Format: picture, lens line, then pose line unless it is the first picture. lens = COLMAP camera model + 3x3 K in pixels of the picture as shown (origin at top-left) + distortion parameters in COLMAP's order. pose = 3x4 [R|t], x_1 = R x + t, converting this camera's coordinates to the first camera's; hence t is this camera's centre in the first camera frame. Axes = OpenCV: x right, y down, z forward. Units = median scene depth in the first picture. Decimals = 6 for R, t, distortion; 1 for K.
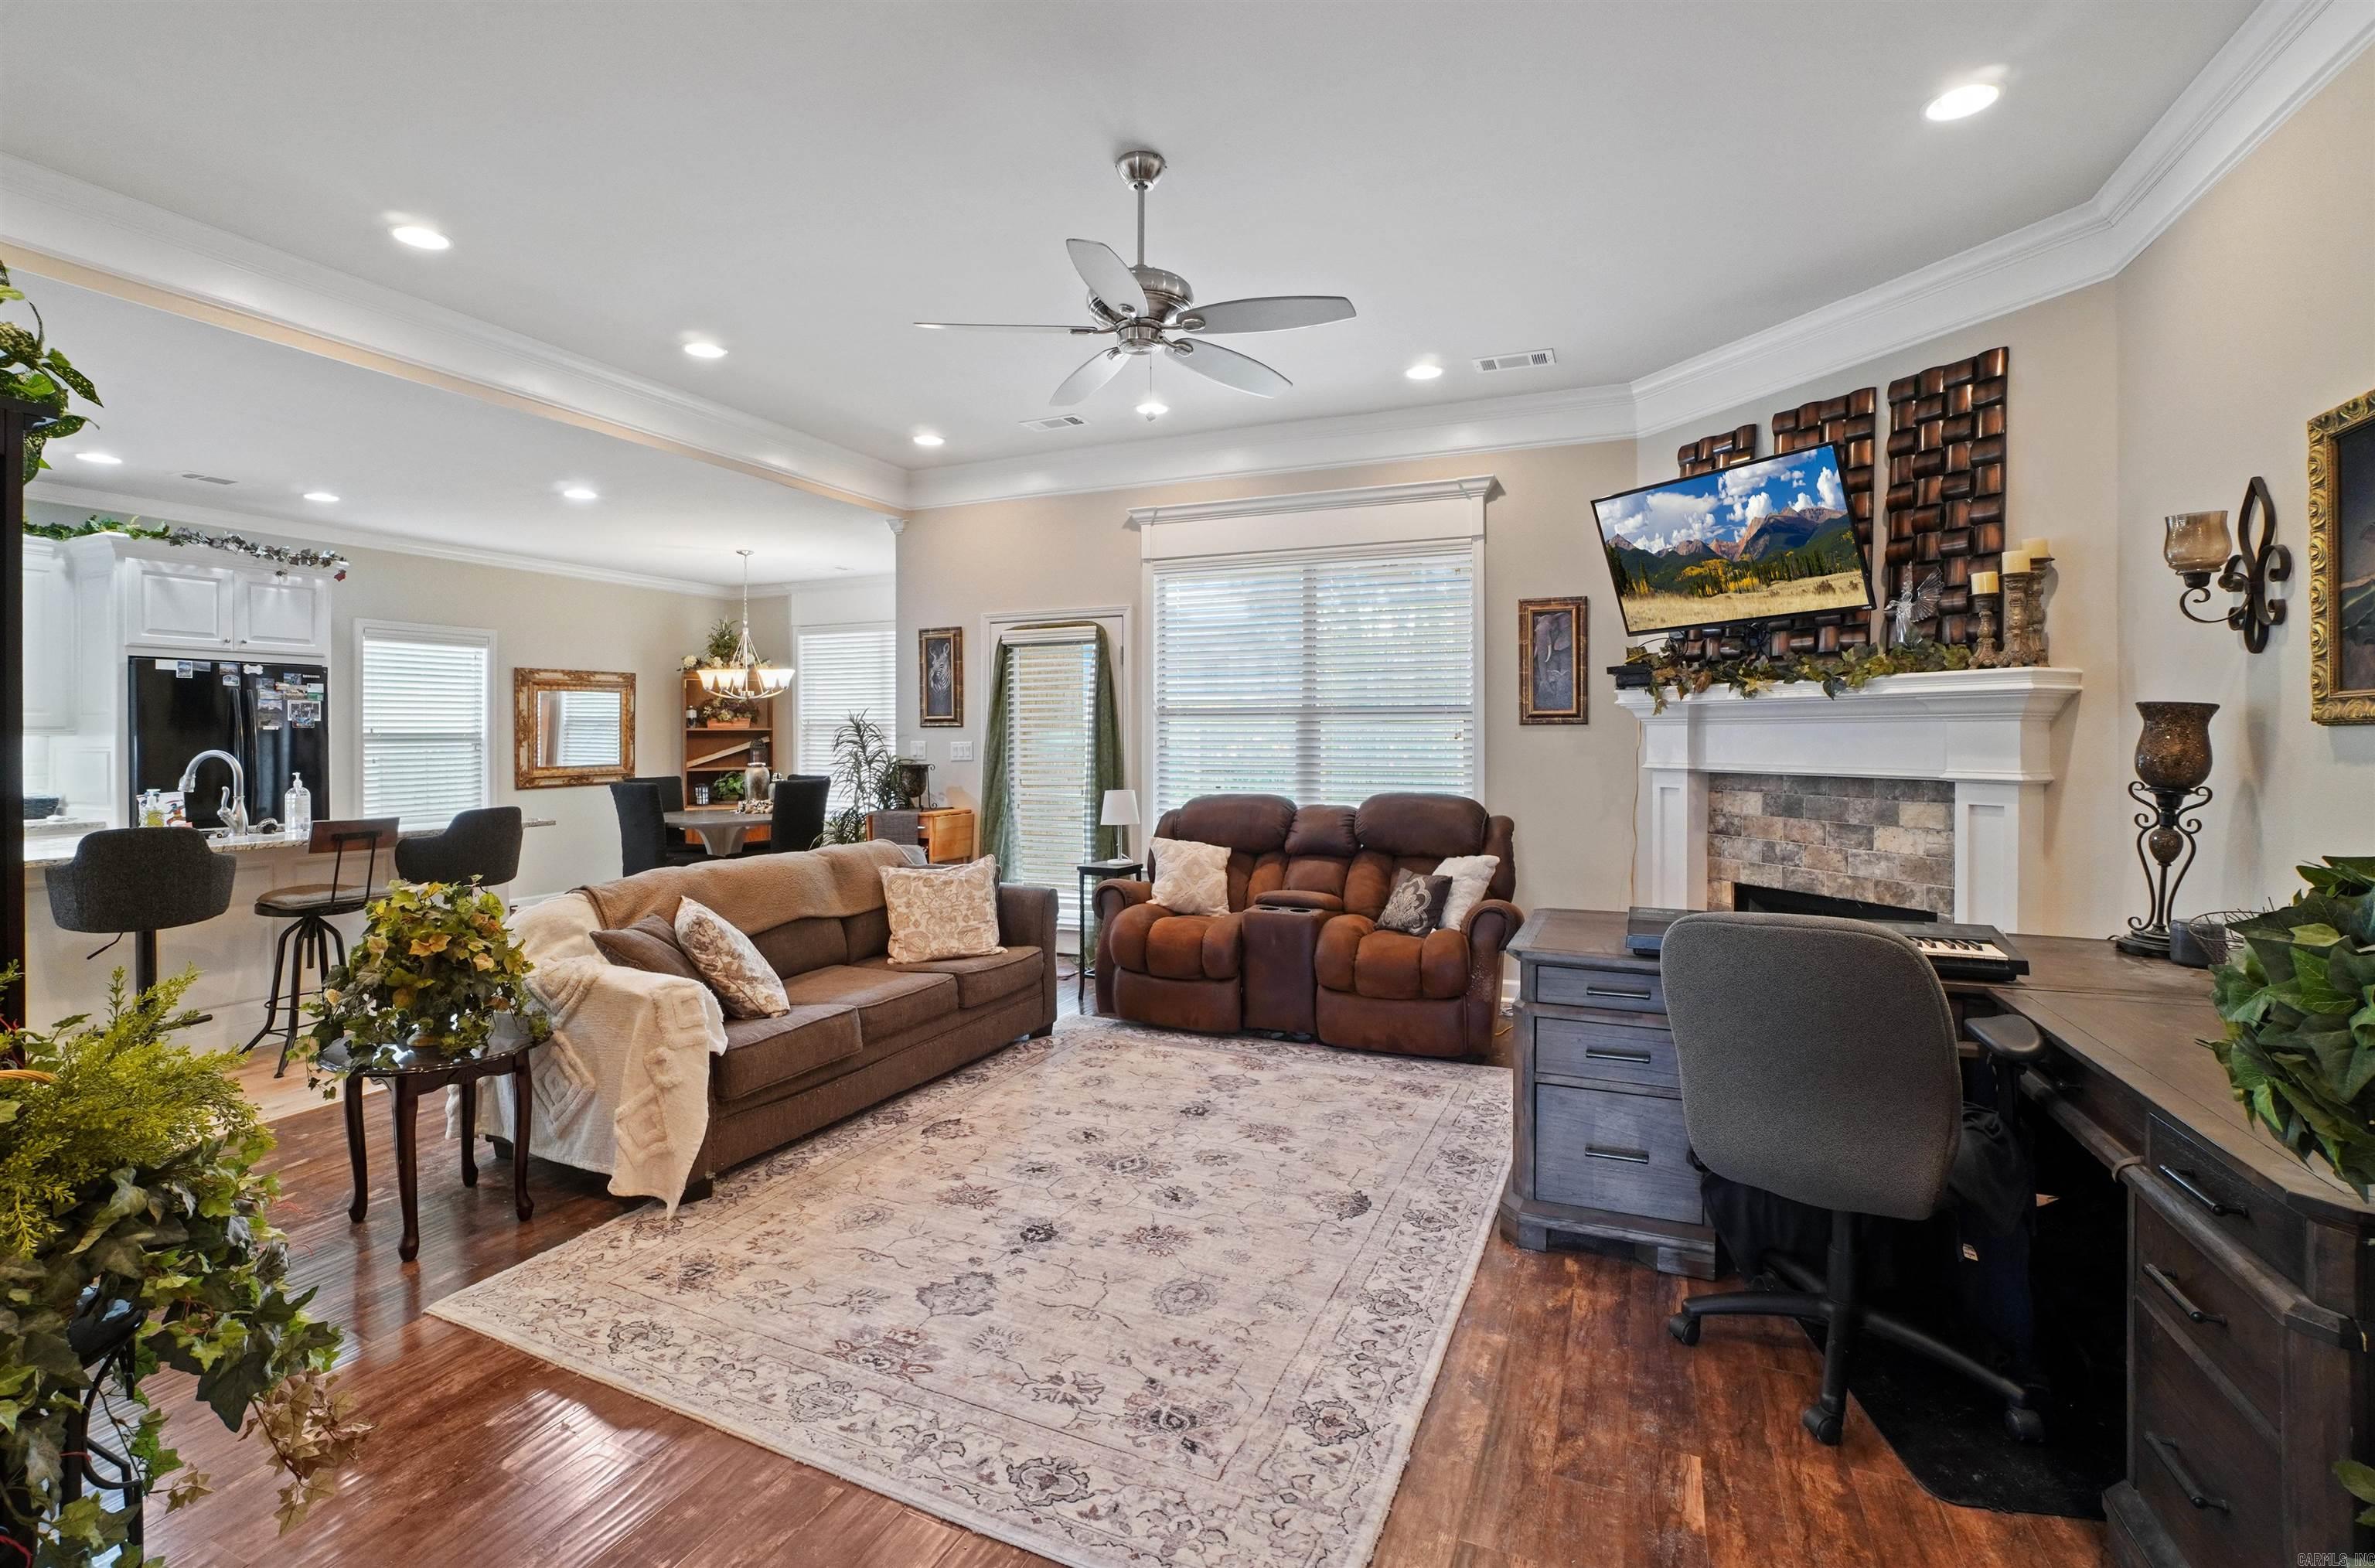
lens RADIAL K [[1057.2, 0, 1174.9], [0, 1057.2, 738.3], [0, 0, 1]] dist [-0.078136, 0.025439]
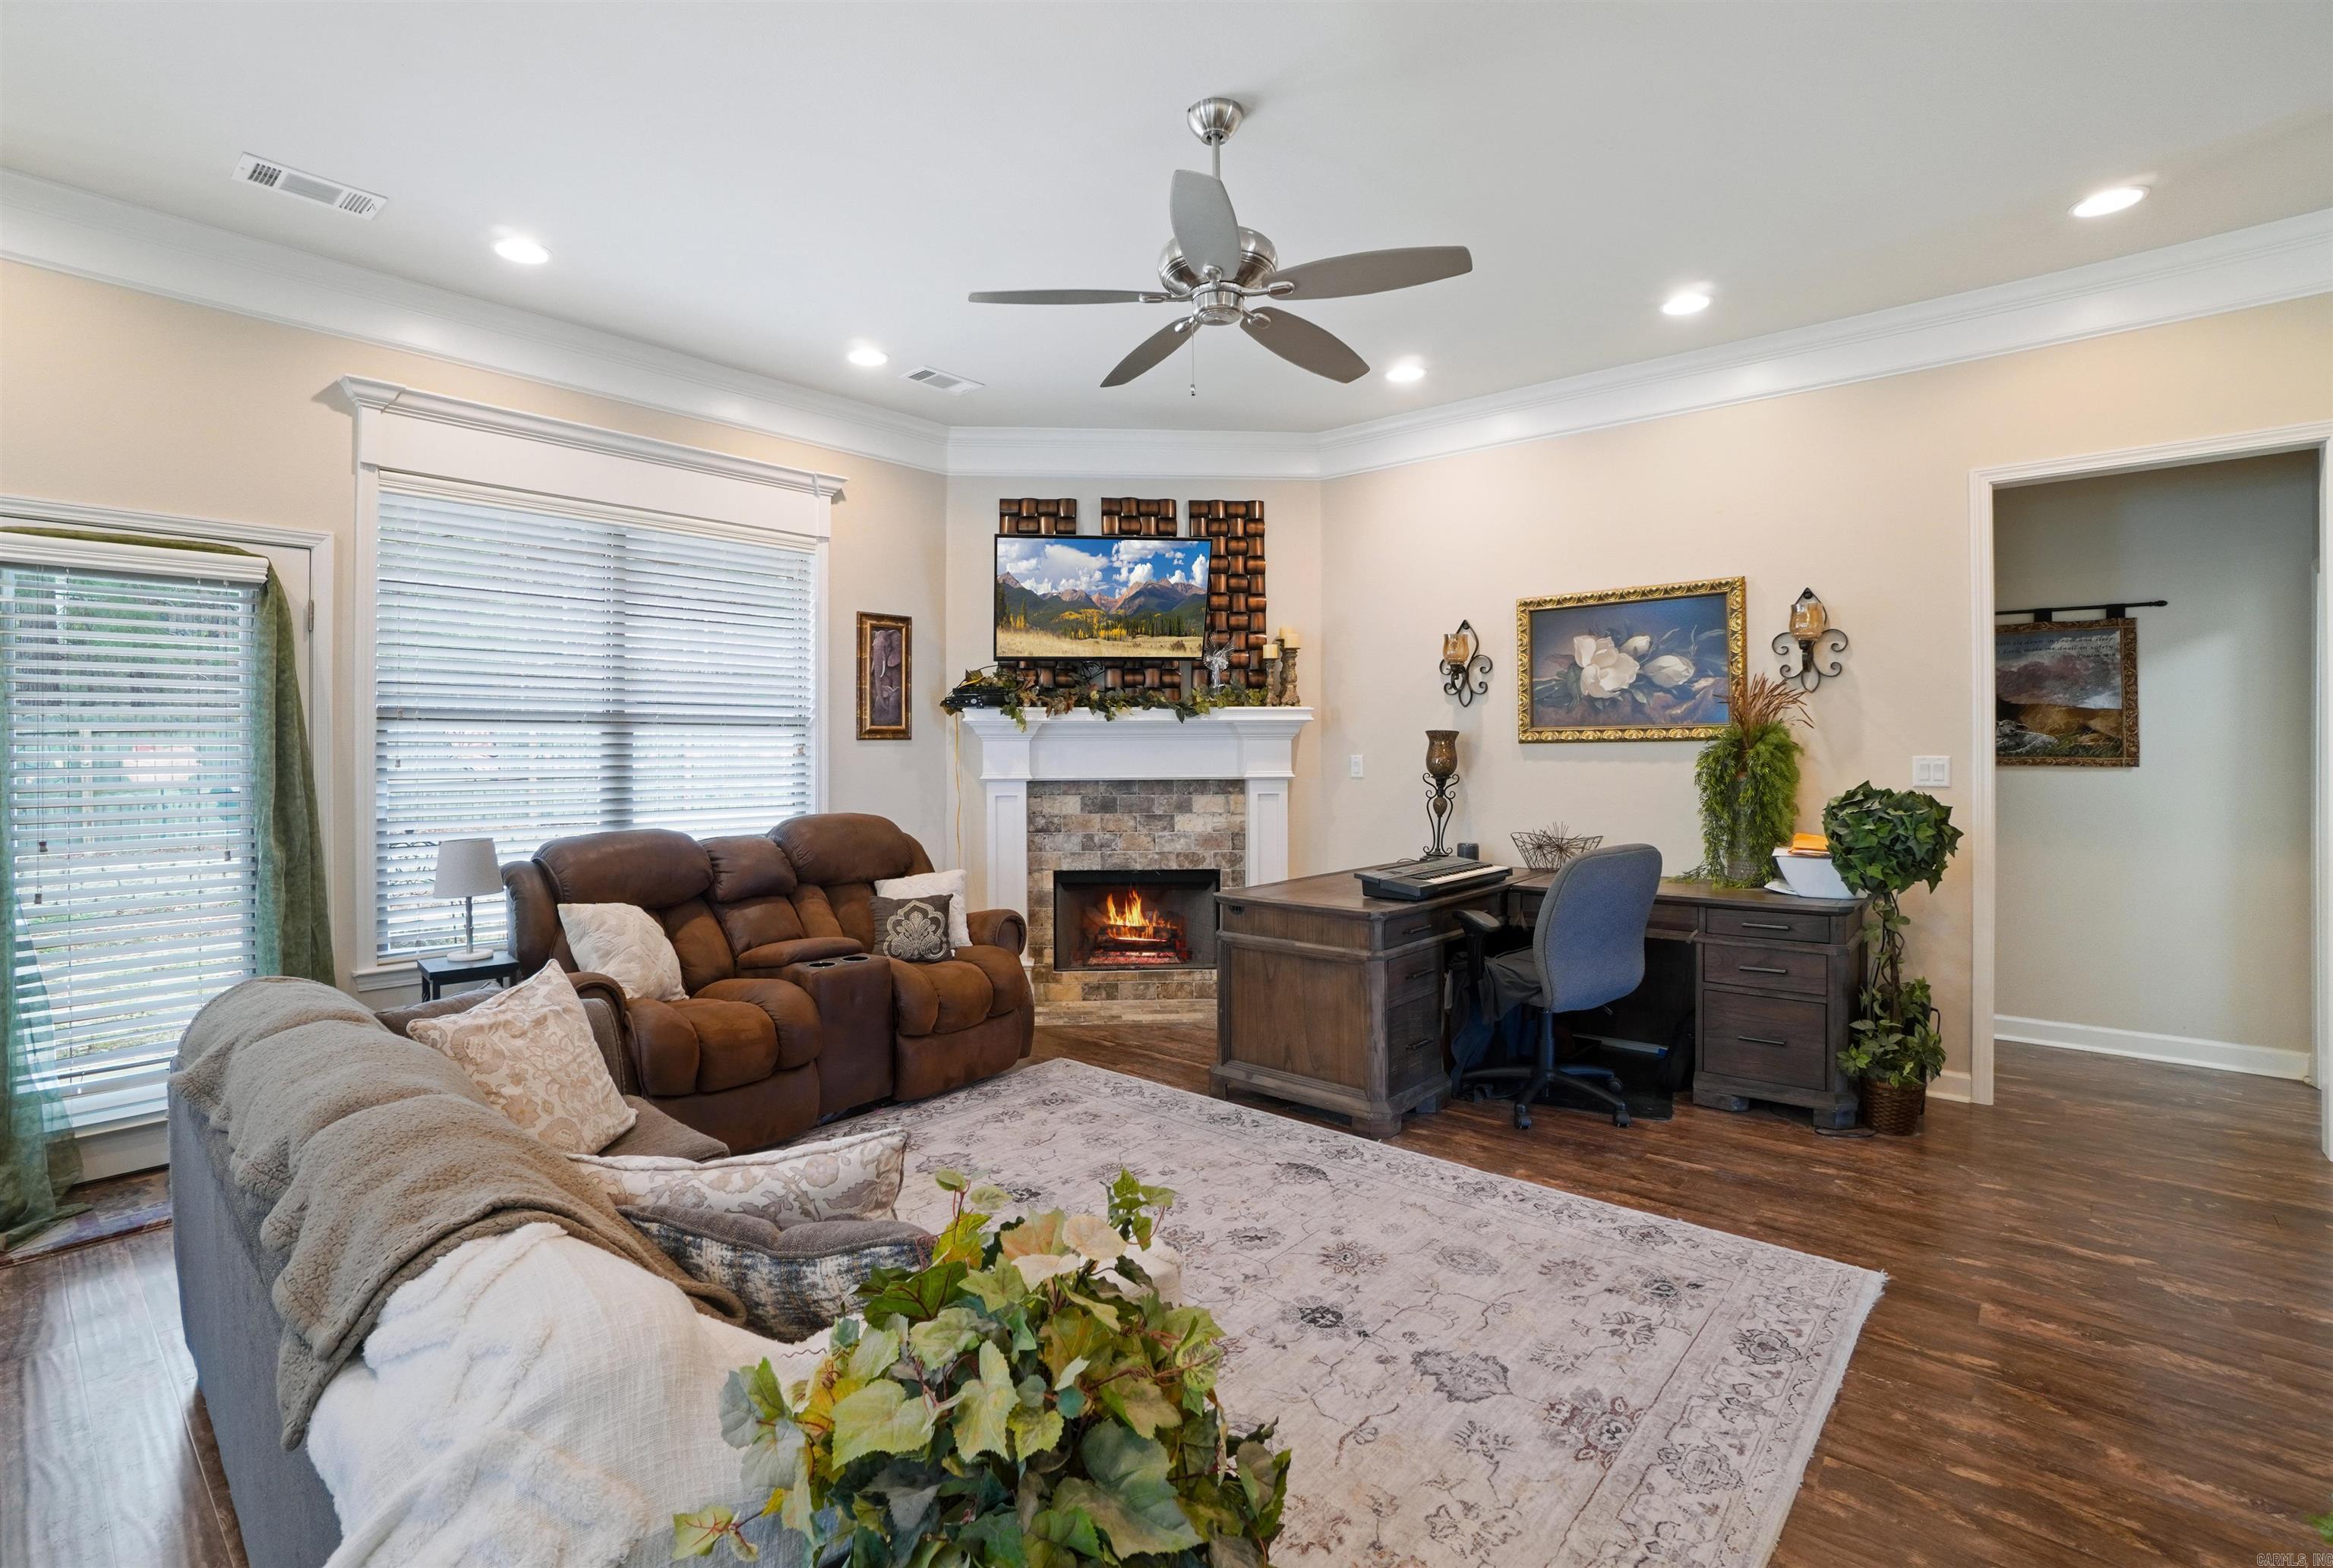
lens RADIAL K [[1039.7, 0, 1165.9], [0, 1039.7, 737.9], [0, 0, 1]] dist [-0.033889, 0.000344]
pose [[0.307484, 0.009775, 0.951503, -0.671993], [0.006588, 0.999901, -0.012402, -0.001106], [-0.951531, 0.010082, 0.307389, 0.573584]]
